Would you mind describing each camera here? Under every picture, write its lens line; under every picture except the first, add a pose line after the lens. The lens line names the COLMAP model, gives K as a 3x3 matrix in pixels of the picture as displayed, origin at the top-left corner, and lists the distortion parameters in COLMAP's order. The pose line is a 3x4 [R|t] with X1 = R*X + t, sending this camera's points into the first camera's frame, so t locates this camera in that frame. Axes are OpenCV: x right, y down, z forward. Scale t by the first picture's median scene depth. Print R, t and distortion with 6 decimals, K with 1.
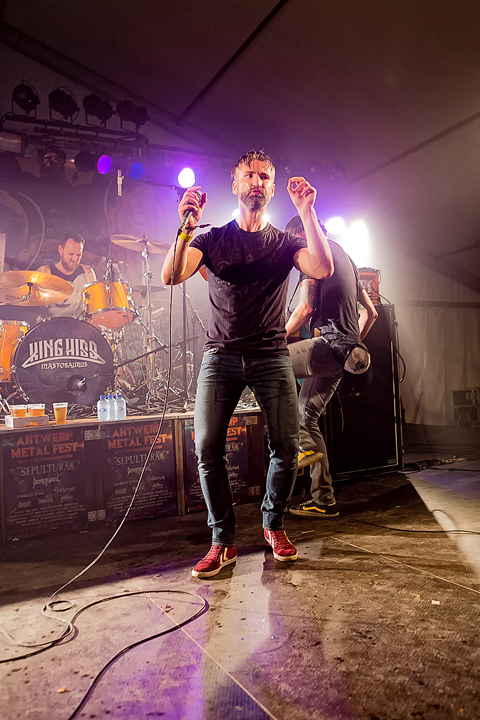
lens RADIAL K [[597.8, 0, 241.0], [0, 597.8, 358.0], [0, 0, 1]] dist [-0.003409, 0.001097]
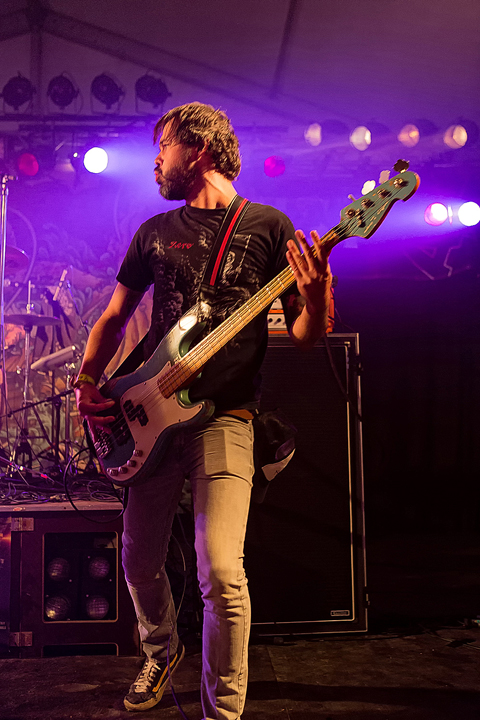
lens RADIAL K [[754.5, 0, 239.5], [0, 754.5, 356.4], [0, 0, 1]] dist [-0.026761, 0.005821]
pose [[0.909346, -0.011751, -0.415876, 0.548501], [-0.016694, 0.997765, -0.064696, -0.023745], [0.415707, 0.065773, 0.907117, 0.361731]]
